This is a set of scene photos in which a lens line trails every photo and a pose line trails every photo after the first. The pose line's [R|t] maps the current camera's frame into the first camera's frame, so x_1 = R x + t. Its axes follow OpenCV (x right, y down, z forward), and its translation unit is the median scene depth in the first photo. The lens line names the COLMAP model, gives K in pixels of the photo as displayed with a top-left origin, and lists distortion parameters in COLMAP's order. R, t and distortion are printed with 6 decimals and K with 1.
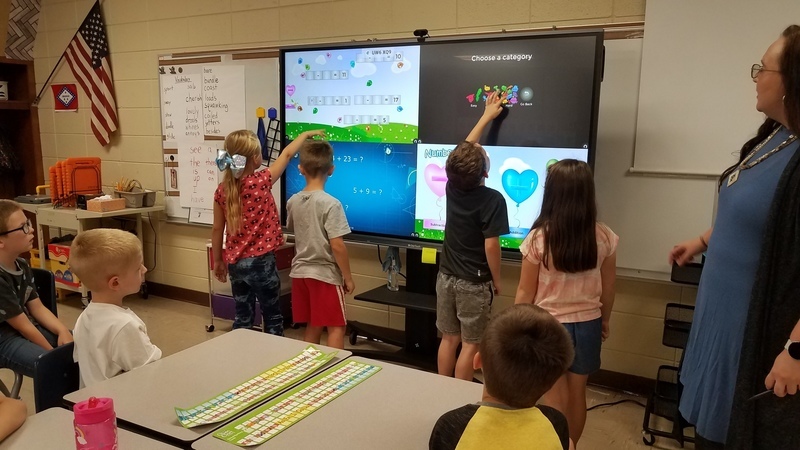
lens RADIAL K [[633.3, 0, 404.9], [0, 633.3, 228.6], [0, 0, 1]] dist [-0.006161, -0.003814]
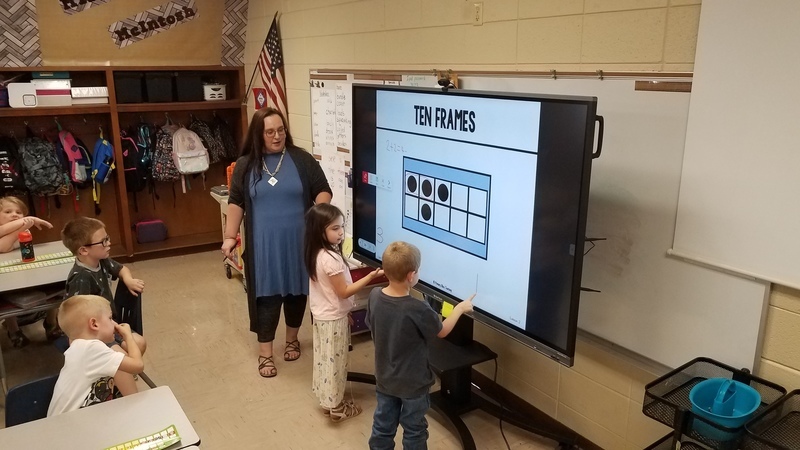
lens RADIAL K [[633.3, 0, 404.9], [0, 633.3, 228.6], [0, 0, 1]] dist [-0.006161, -0.003814]
pose [[0.890057, 0.103085, -0.444041, 0.269609], [-0.064938, 0.992833, 0.100323, -0.118979], [0.451201, -0.060458, 0.890372, 0.076795]]
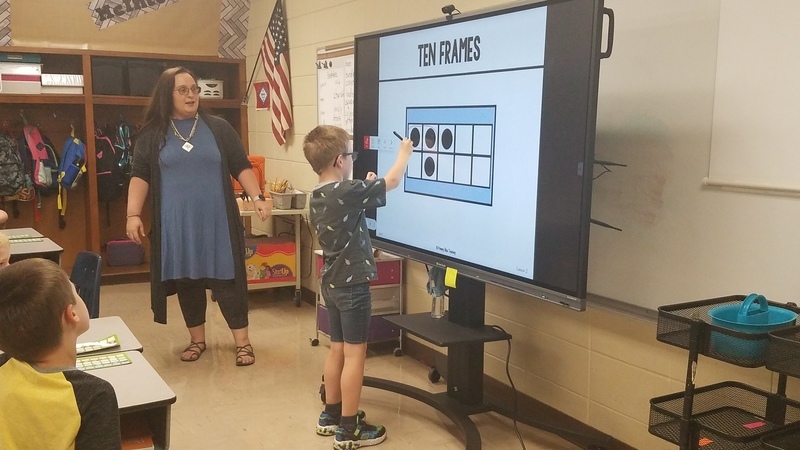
lens RADIAL K [[800.5, 0, 400.0], [0, 800.5, 225.0], [0, 0, 1]] dist [0.298867, -0.728673]
pose [[0.852727, 0.060947, -0.518788, 0.353301], [-0.082254, 0.996446, -0.018138, -0.001076], [0.515839, 0.058139, 0.854710, 0.043671]]
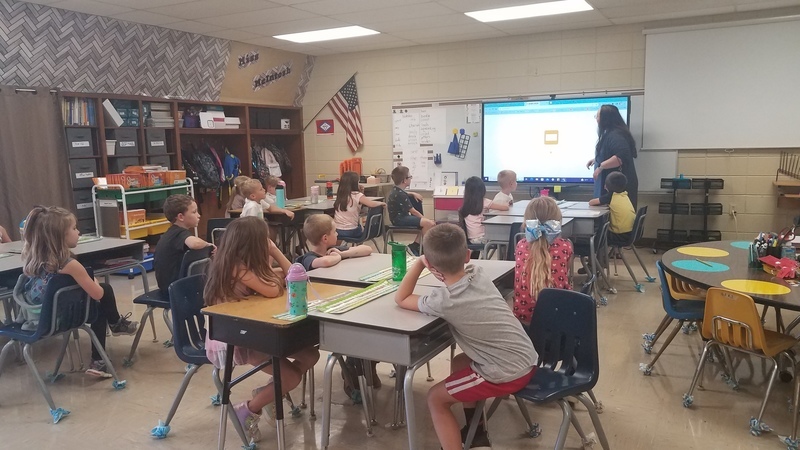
lens RADIAL K [[633.3, 0, 404.9], [0, 633.3, 228.6], [0, 0, 1]] dist [-0.006161, -0.003814]
pose [[0.999362, -0.035219, 0.005960, -0.369573], [0.035368, 0.999007, -0.027096, 0.158417], [-0.005000, 0.027289, 0.999615, -0.907890]]
